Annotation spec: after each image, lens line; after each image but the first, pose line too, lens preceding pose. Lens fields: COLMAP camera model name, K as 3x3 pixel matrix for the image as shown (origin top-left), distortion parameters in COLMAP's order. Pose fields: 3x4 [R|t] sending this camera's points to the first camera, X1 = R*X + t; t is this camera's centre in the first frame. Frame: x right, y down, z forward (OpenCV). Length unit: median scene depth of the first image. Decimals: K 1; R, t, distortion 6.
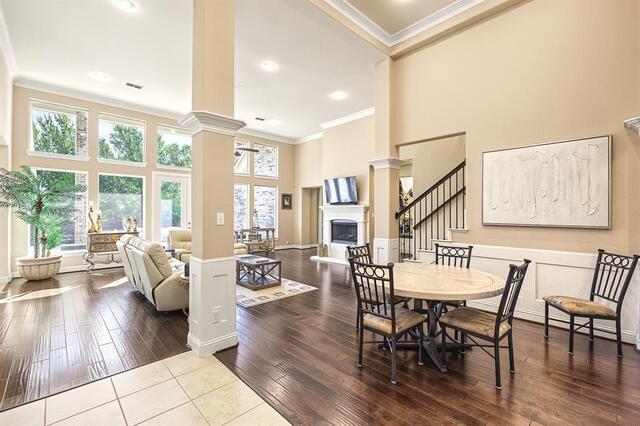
lens RADIAL K [[275.0, 0, 314.0], [0, 275.0, 210.9], [0, 0, 1]] dist [-0.016988, -0.000108]
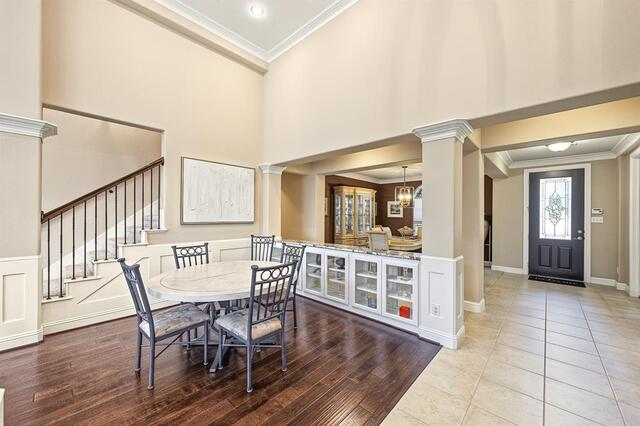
lens RADIAL K [[247.7, 0, 316.3], [0, 247.7, 213.1], [0, 0, 1]] dist [0.002017, 0.000010]
pose [[-0.074928, 0.006226, 0.997169, -0.452937], [-0.006835, 0.999954, -0.006757, 0.011771], [-0.997166, -0.007322, -0.074882, 0.628851]]
